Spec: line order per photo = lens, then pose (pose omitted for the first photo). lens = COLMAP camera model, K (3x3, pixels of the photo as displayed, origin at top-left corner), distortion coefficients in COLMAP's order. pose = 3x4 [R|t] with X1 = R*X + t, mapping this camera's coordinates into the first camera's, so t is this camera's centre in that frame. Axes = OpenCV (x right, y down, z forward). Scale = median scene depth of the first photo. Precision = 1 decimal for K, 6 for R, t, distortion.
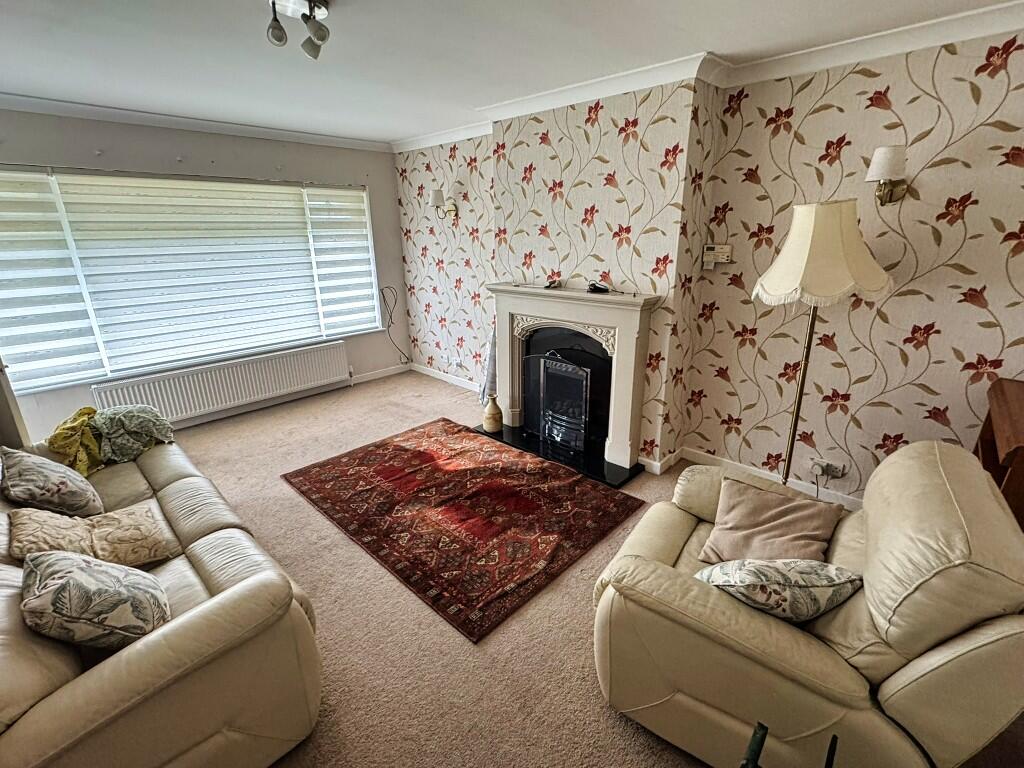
lens RADIAL K [[472.4, 0, 512.0], [0, 472.4, 384.0], [0, 0, 1]] dist [-0.000220, -0.000126]
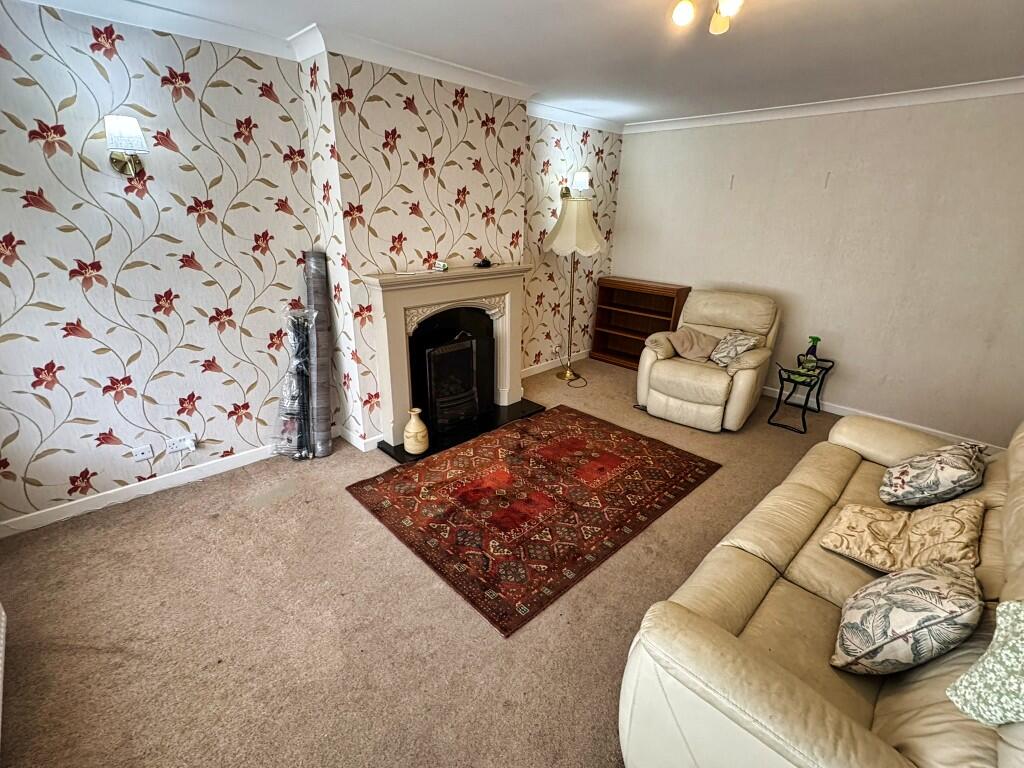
lens RADIAL K [[473.1, 0, 512.0], [0, 473.1, 384.0], [0, 0, 1]] dist [-0.016900, -0.000075]
pose [[0.035915, -0.340298, 0.939631, -0.827401], [0.282979, 0.905219, 0.317019, -0.241130], [-0.958453, 0.254511, 0.128808, 0.745126]]
